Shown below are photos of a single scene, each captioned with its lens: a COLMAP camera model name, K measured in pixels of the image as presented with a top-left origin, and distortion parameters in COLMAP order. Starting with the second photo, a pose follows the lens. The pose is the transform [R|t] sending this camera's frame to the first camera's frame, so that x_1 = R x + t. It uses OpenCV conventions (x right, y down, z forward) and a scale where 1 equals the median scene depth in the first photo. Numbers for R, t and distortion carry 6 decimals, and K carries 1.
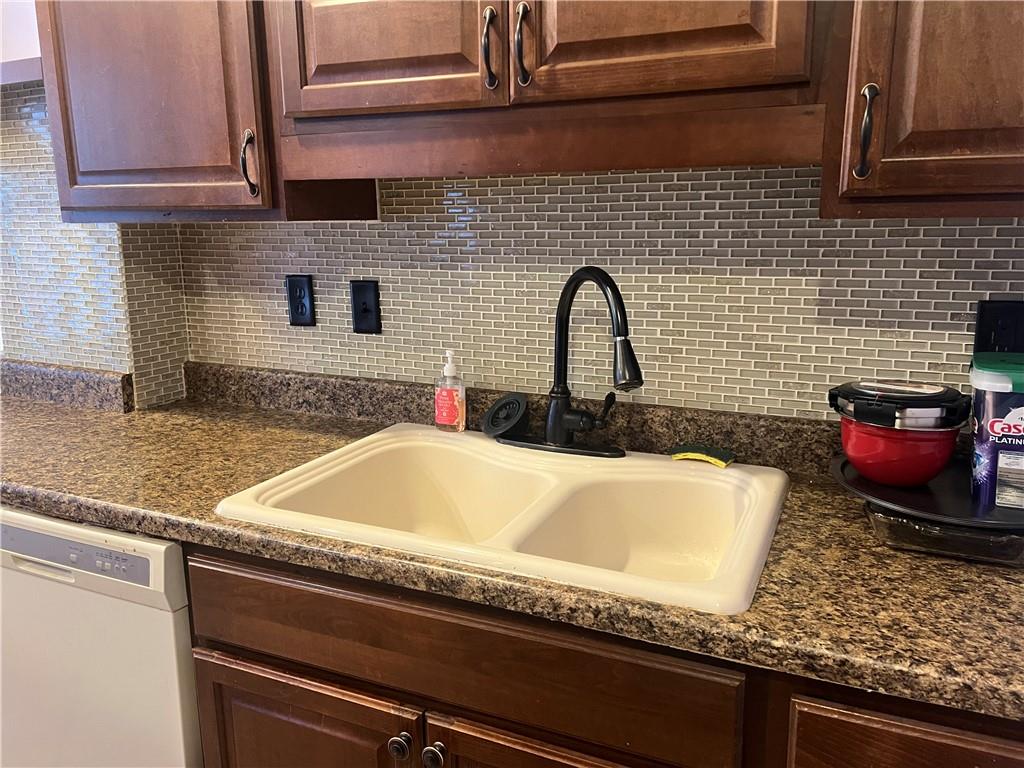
lens RADIAL K [[780.9, 0, 514.0], [0, 780.9, 381.5], [0, 0, 1]] dist [0.010946, -0.002492]
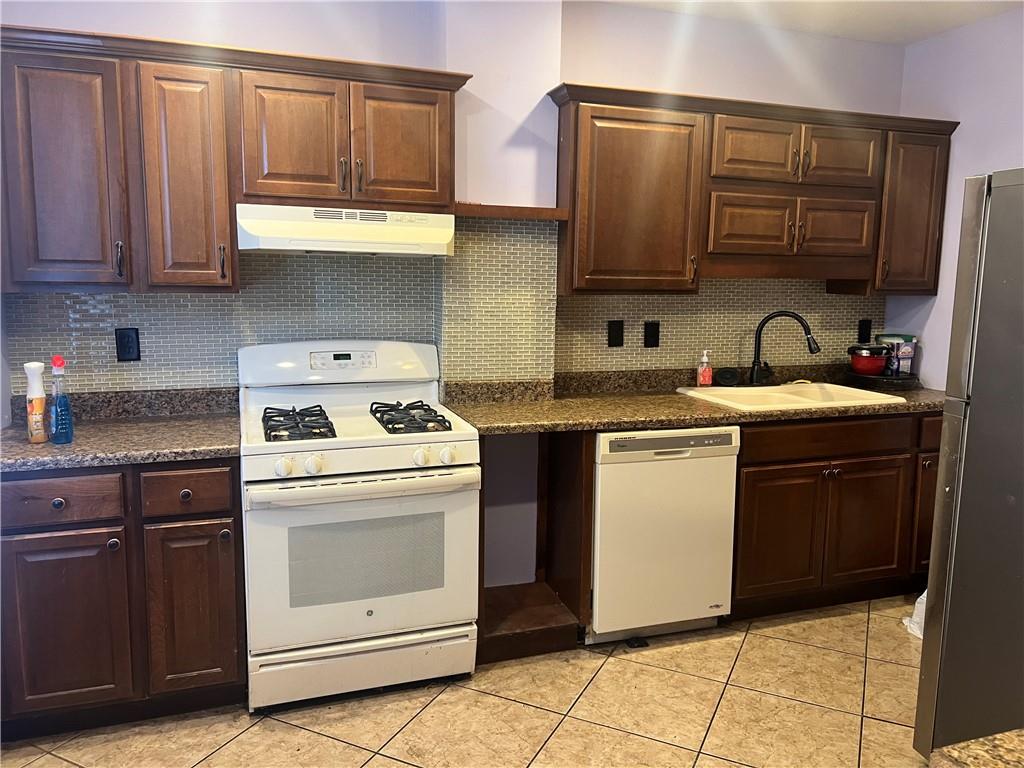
lens RADIAL K [[780.9, 0, 512.6], [0, 780.9, 384.5], [0, 0, 1]] dist [0.010946, -0.002492]
pose [[0.729515, -0.081664, 0.679073, -1.859258], [0.122747, 0.992359, -0.012525, 0.015504], [-0.672861, 0.092491, 0.733964, -0.244243]]
